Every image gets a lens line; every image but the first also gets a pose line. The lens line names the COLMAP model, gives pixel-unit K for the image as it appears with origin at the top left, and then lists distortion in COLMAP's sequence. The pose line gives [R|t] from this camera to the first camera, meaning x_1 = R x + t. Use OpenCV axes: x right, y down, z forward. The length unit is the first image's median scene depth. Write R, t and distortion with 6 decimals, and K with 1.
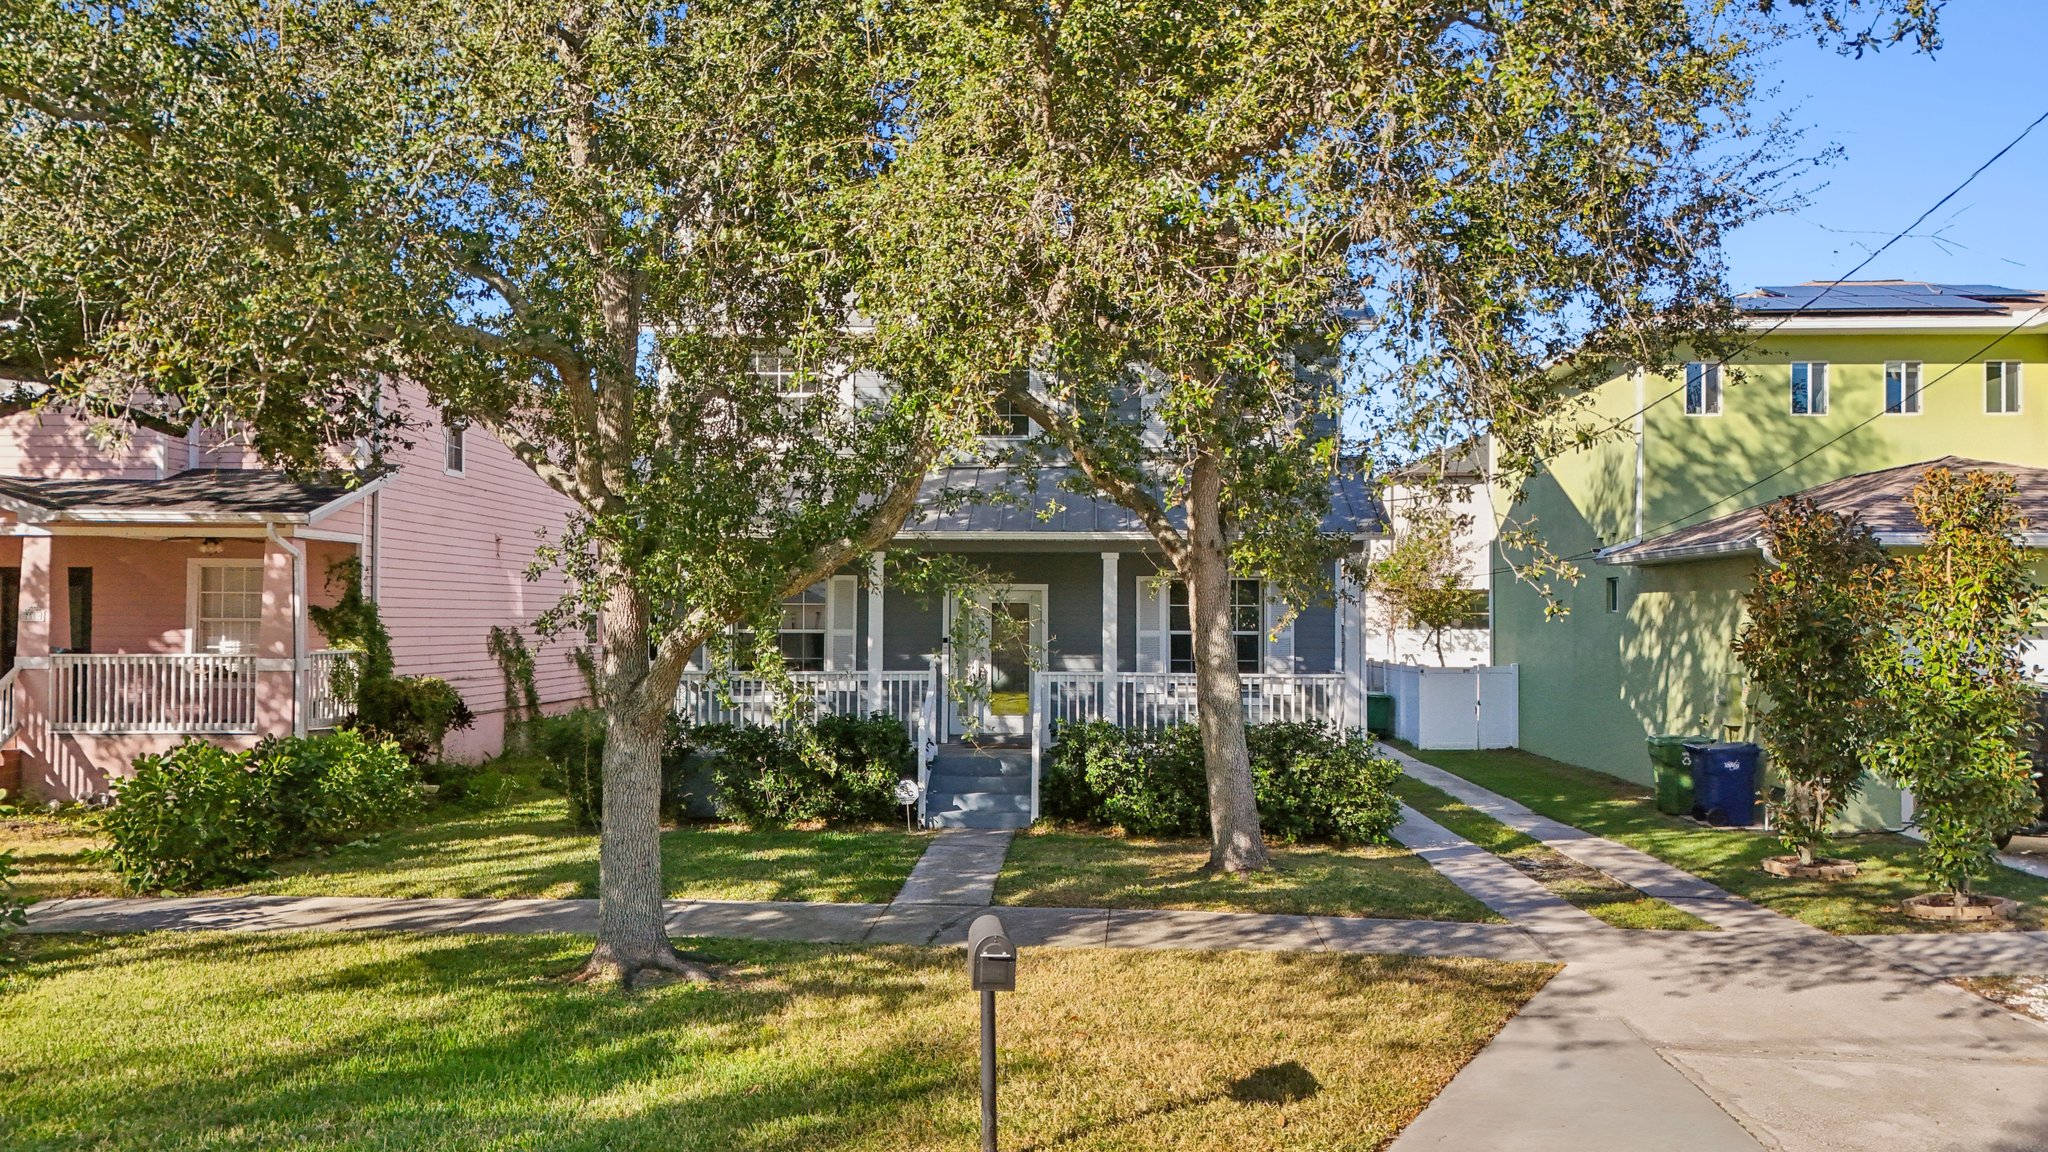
lens RADIAL K [[1542.6, 0, 1000.0], [0, 1542.6, 583.1], [0, 0, 1]] dist [0.073515, -0.084999]
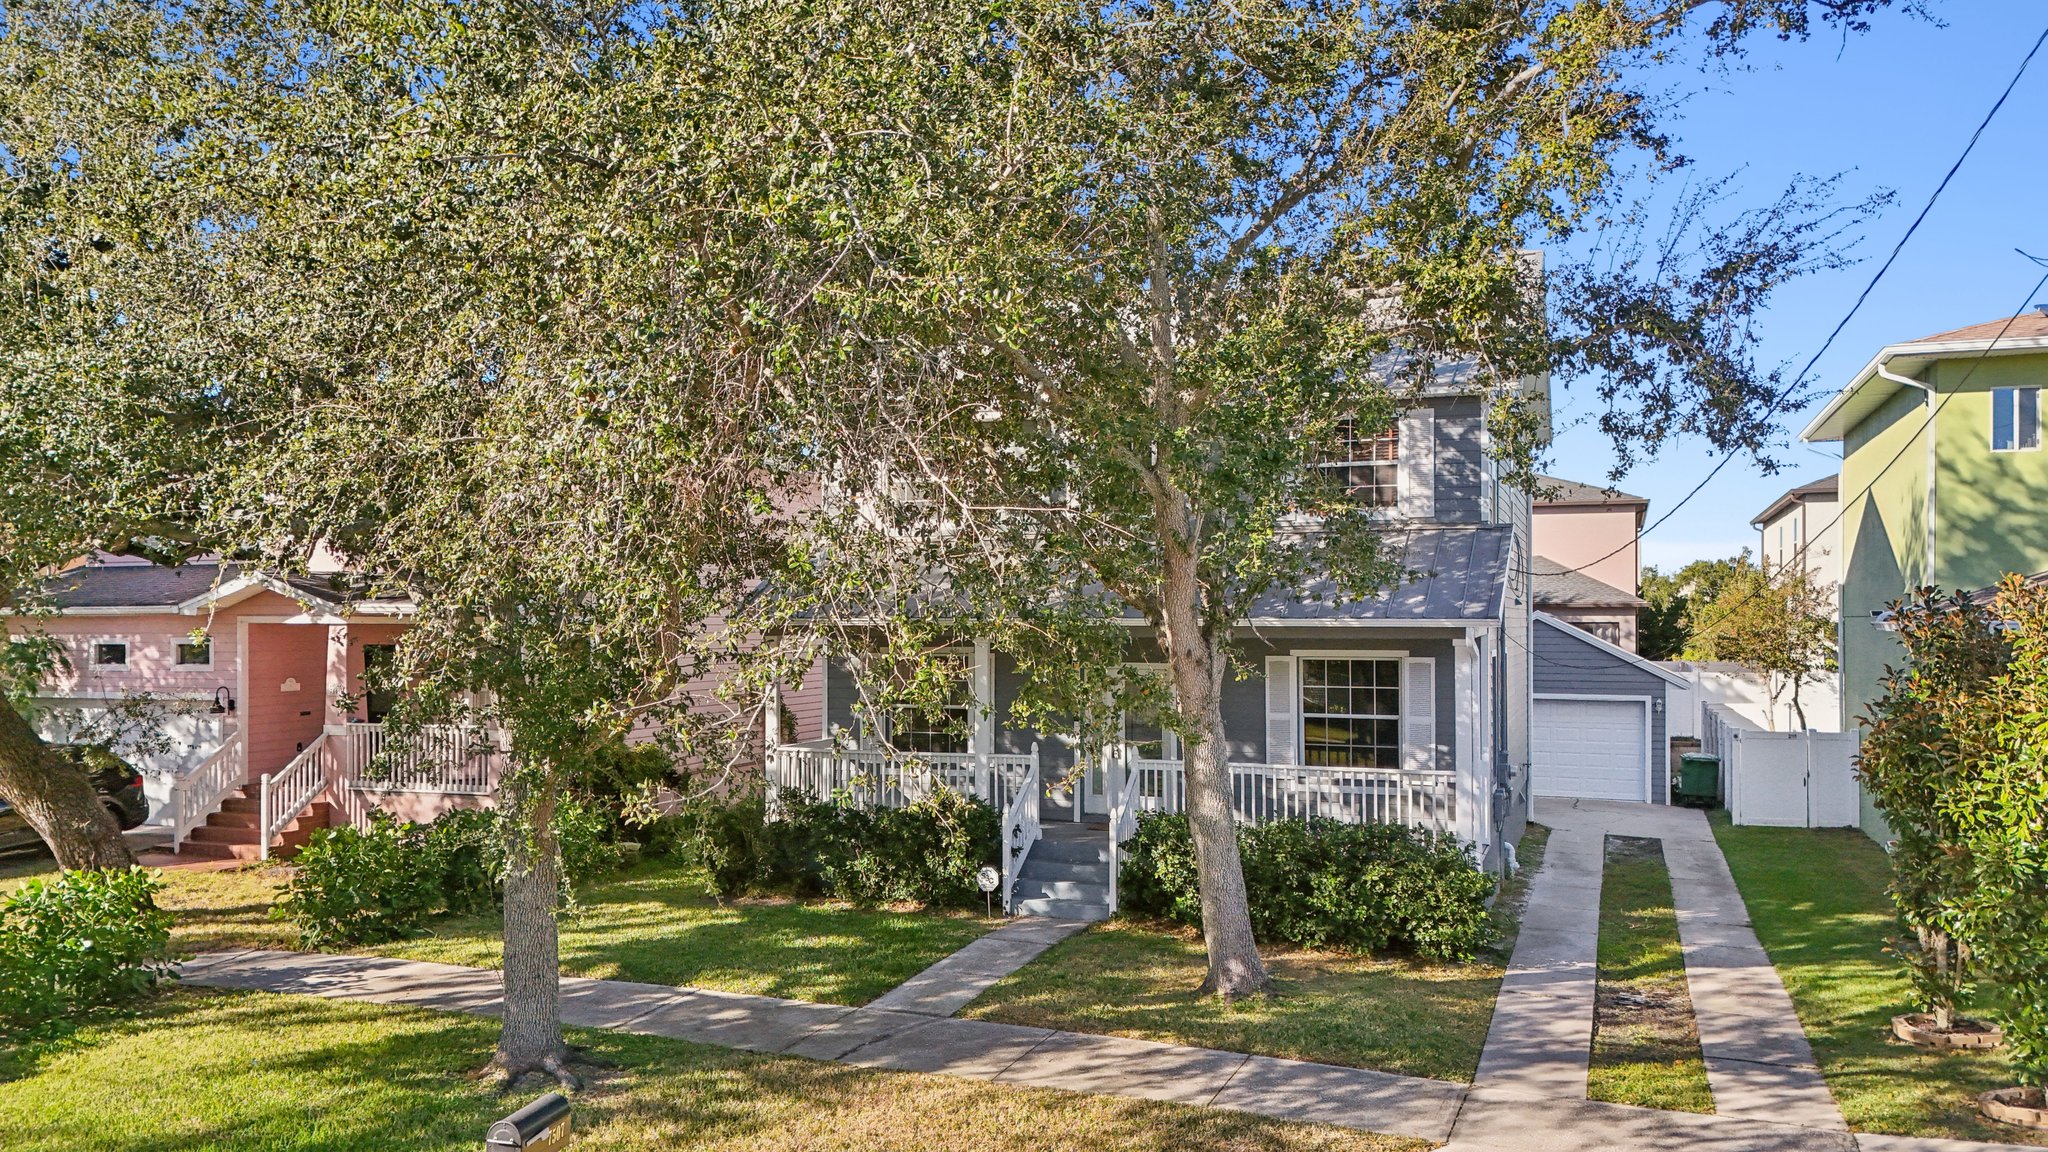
lens RADIAL K [[1519.1, 0, 1030.0], [0, 1519.1, 601.2], [0, 0, 1]] dist [0.084788, -0.087070]
pose [[0.948132, -0.008046, -0.317776, 0.271165], [0.011324, 0.999900, 0.008469, -0.053475], [0.317677, -0.011628, 0.948128, 0.052799]]
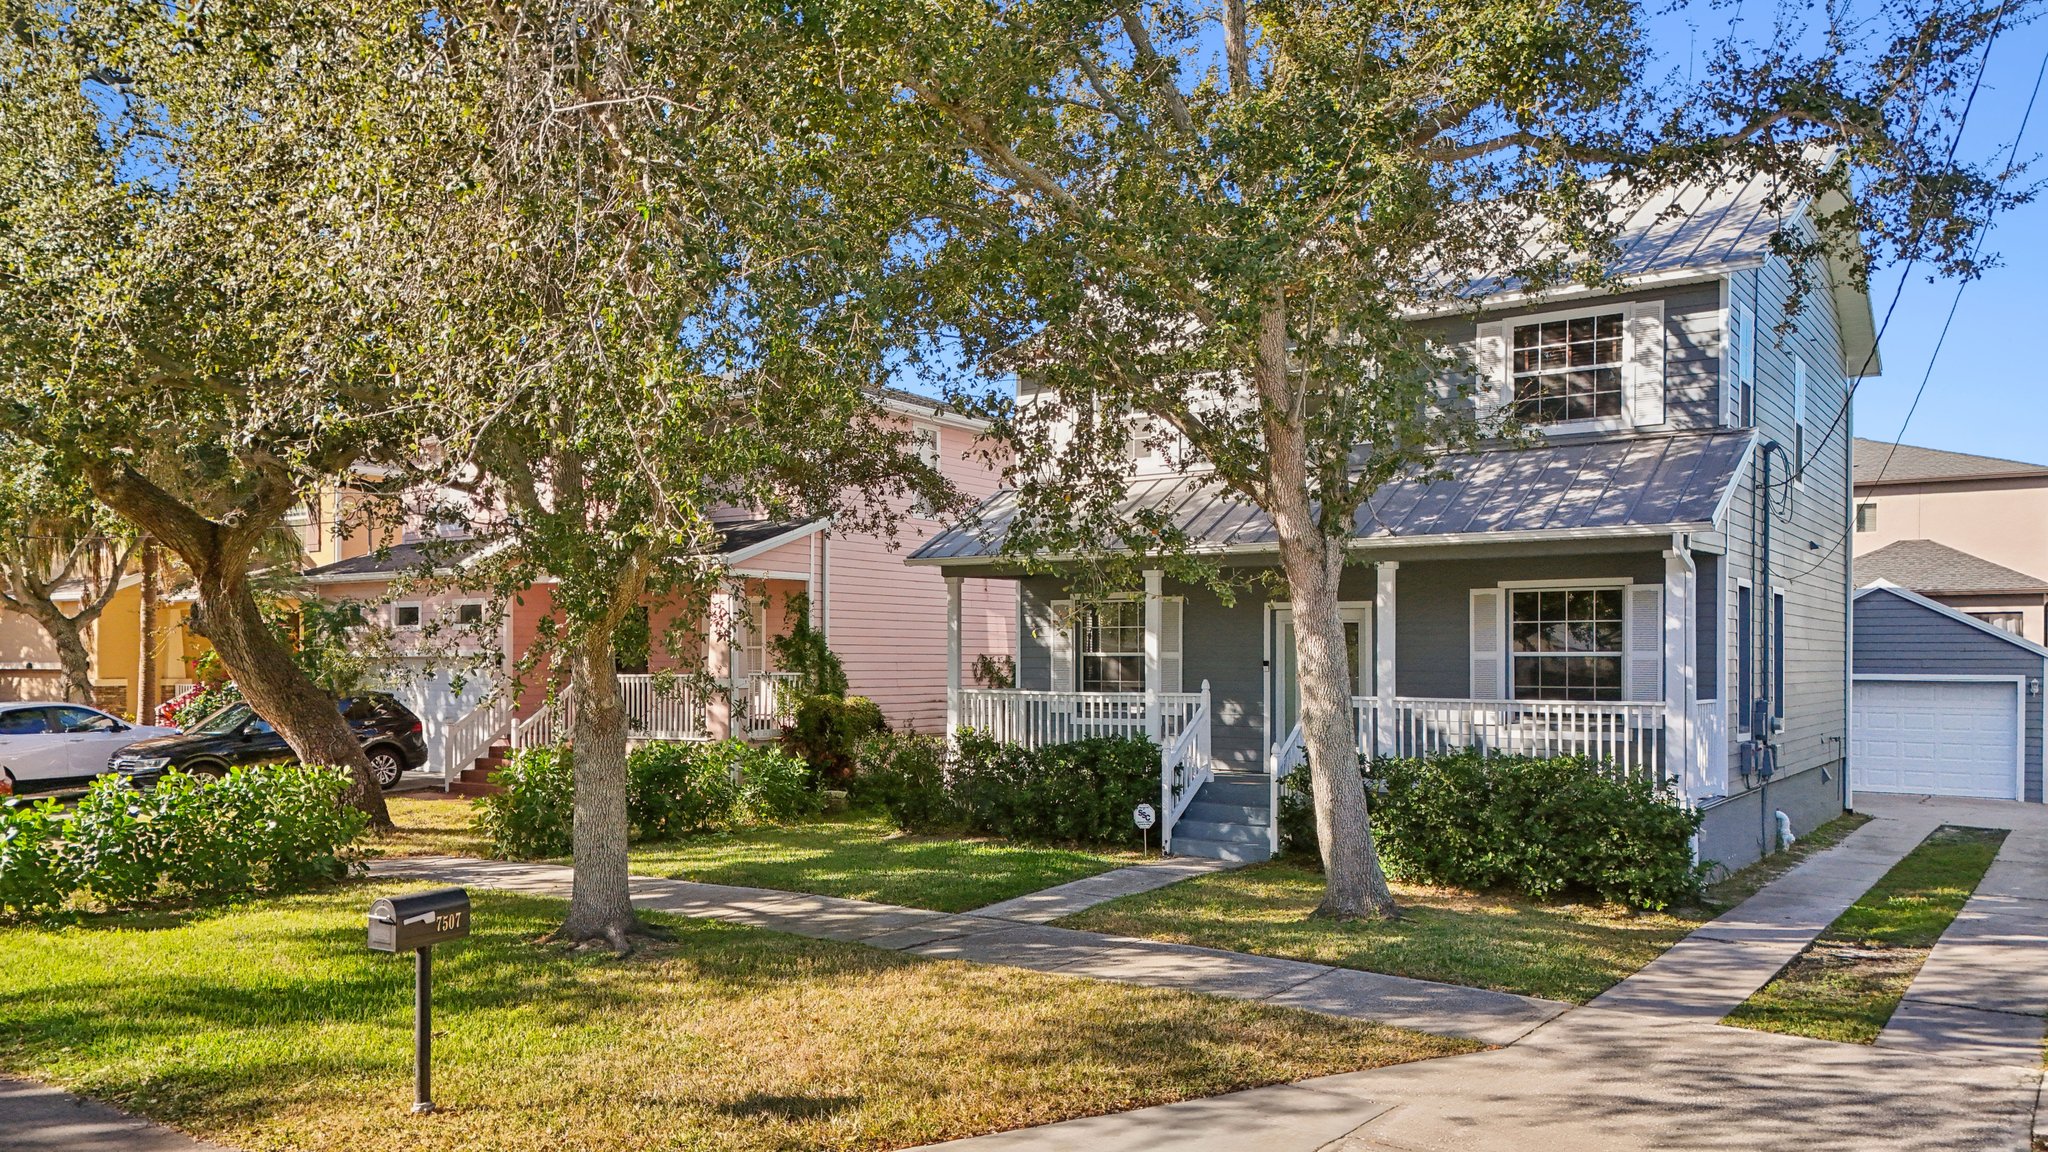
lens RADIAL K [[1534.5, 0, 1022.7], [0, 1534.5, 644.6], [0, 0, 1]] dist [0.081952, -0.061534]
pose [[0.843374, -0.009554, -0.537242, 0.373925], [0.013883, 0.999896, 0.004011, 0.021018], [0.537148, -0.010841, 0.843418, 0.135990]]
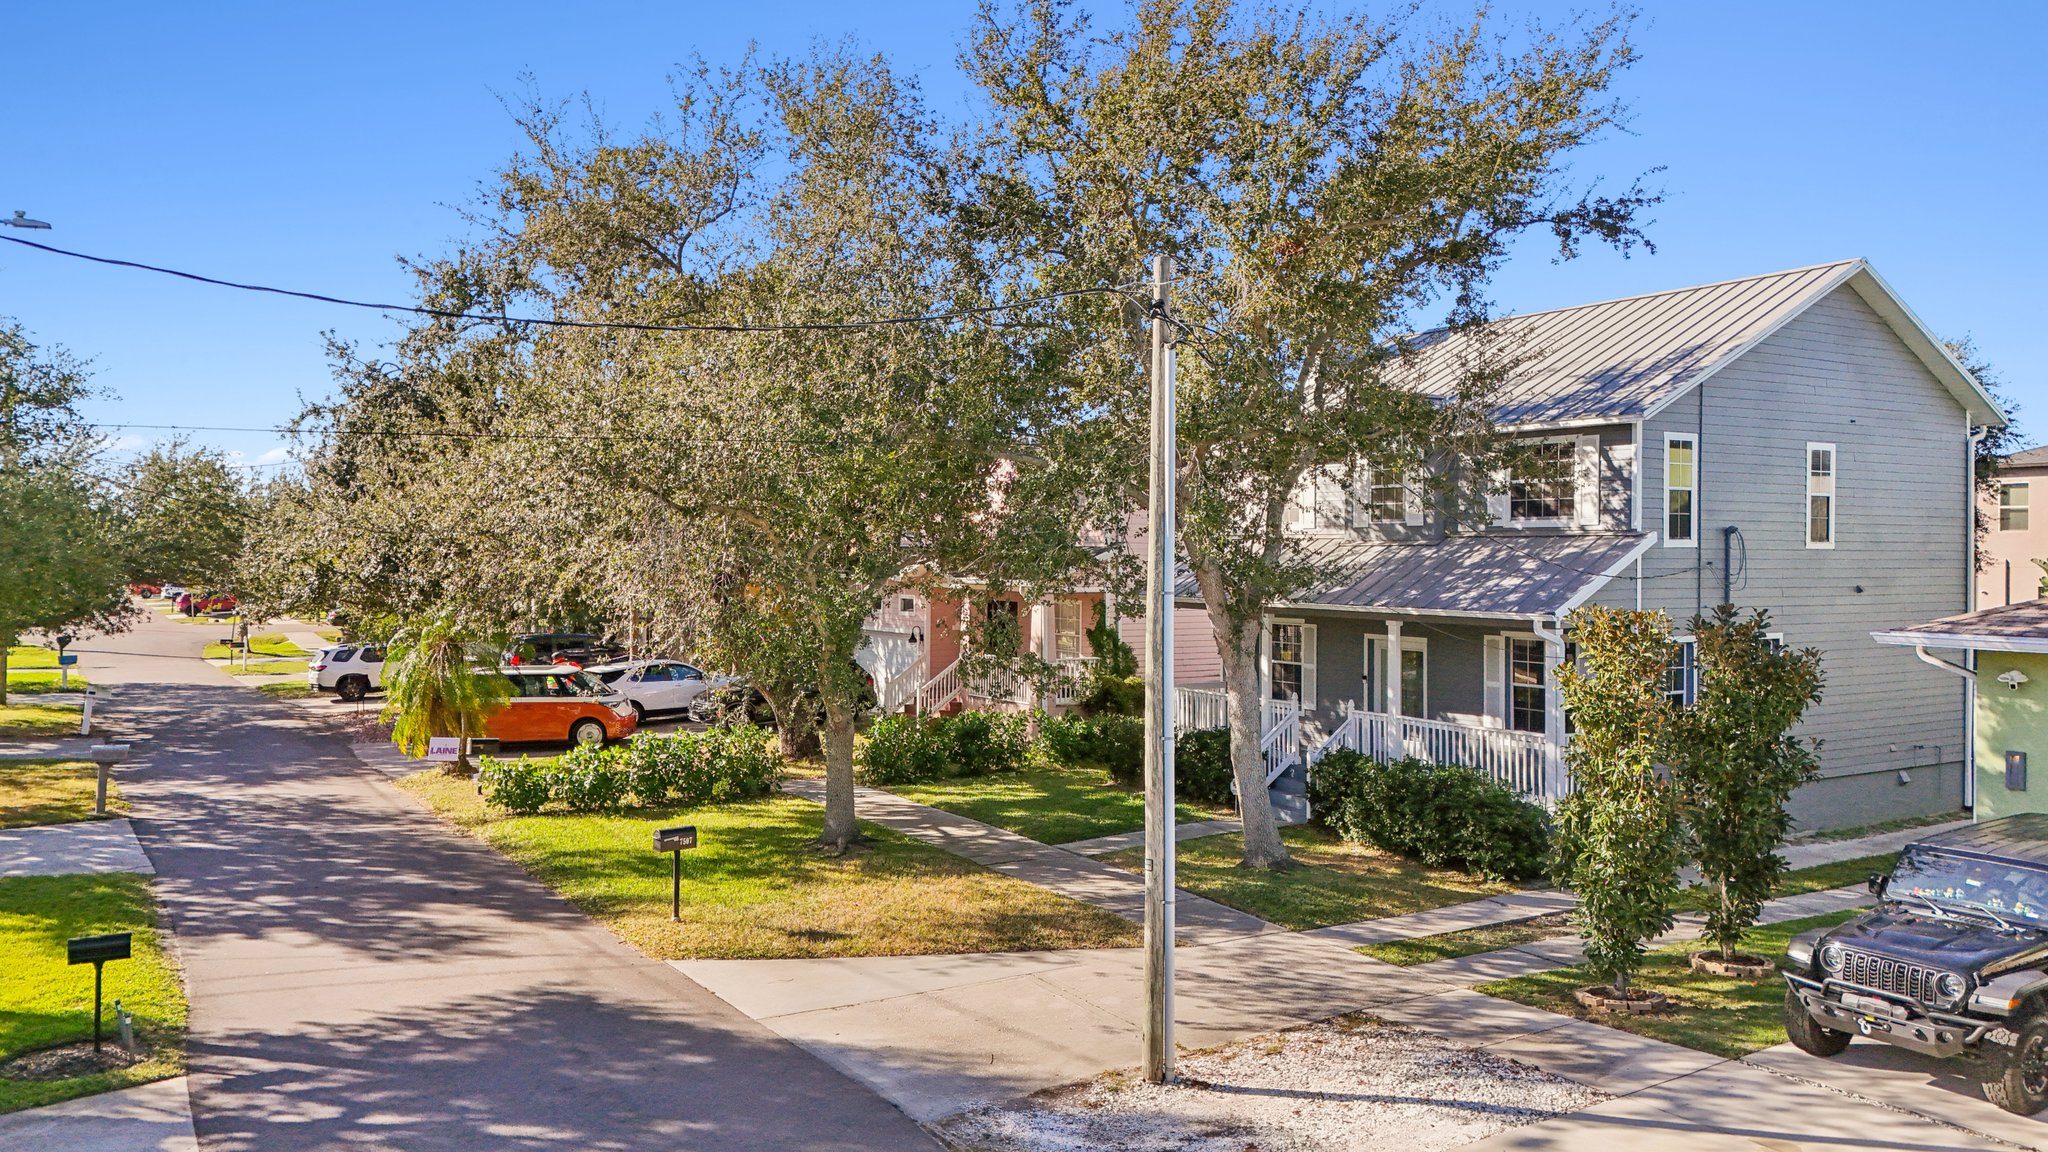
lens RADIAL K [[1519.1, 0, 1030.0], [0, 1519.1, 601.2], [0, 0, 1]] dist [0.084788, -0.087070]
pose [[0.568597, 0.027142, -0.822168, 0.932139], [0.015127, 0.998942, 0.043439, -0.094573], [0.822477, -0.037136, 0.567585, 0.044649]]
